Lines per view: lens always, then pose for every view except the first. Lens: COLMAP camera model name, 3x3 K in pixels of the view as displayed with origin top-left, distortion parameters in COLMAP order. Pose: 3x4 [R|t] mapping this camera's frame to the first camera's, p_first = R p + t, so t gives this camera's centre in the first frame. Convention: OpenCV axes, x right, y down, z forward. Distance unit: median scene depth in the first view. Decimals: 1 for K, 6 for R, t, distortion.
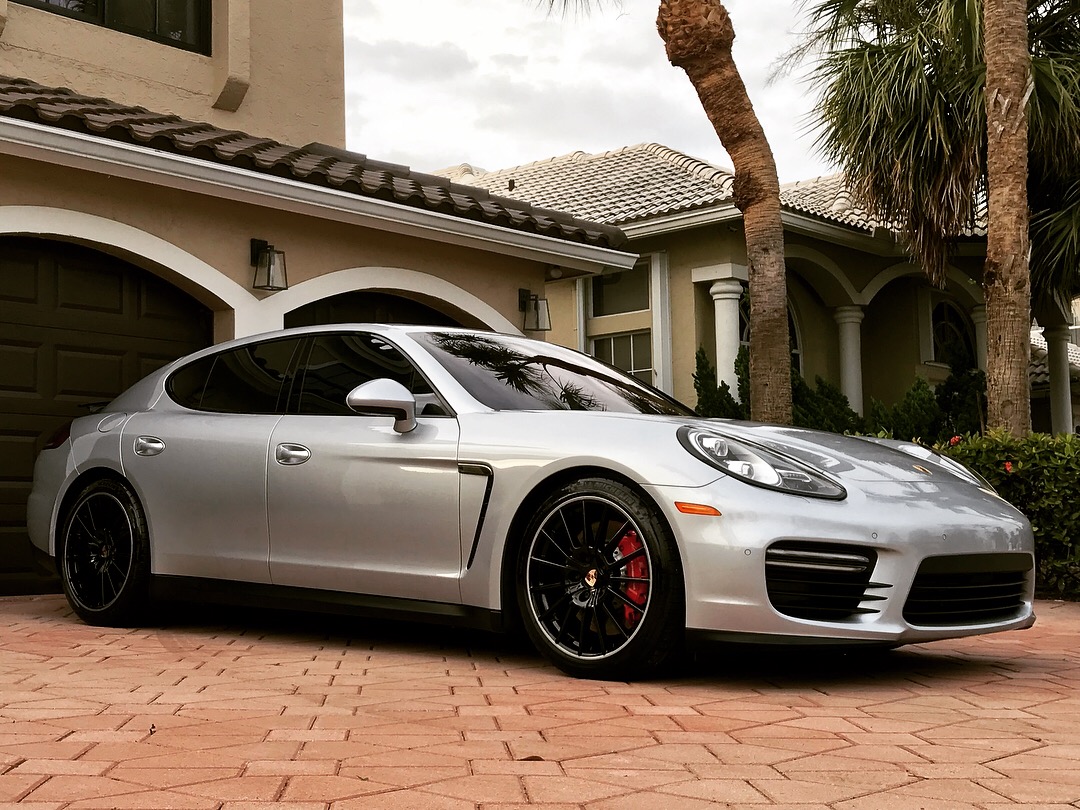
lens RADIAL K [[1539.0, 0, 540.0], [0, 1539.0, 405.0], [0, 0, 1]] dist [0.129752, -0.469644]
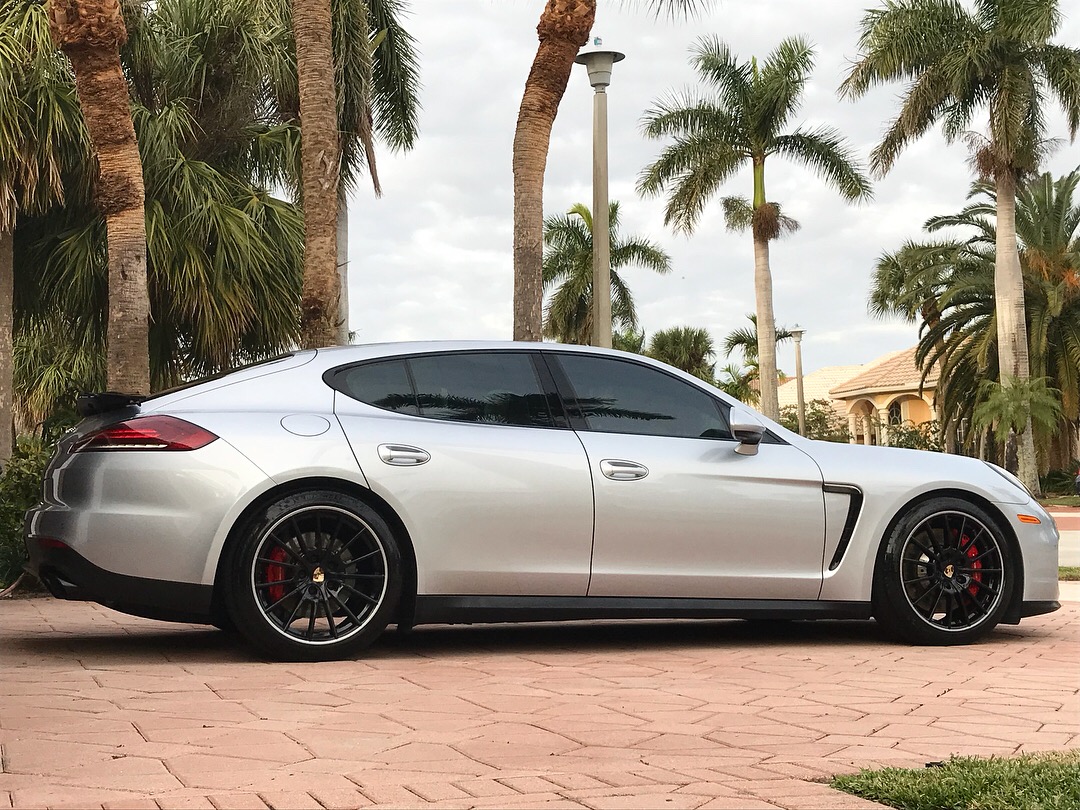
lens RADIAL K [[1539.0, 0, 540.0], [0, 1539.0, 405.0], [0, 0, 1]] dist [0.129752, -0.469644]
pose [[0.503182, 0.059546, 0.862127, -1.022336], [-0.058049, 0.997699, -0.035029, 0.025902], [-0.862229, -0.032419, 0.505481, 0.472150]]
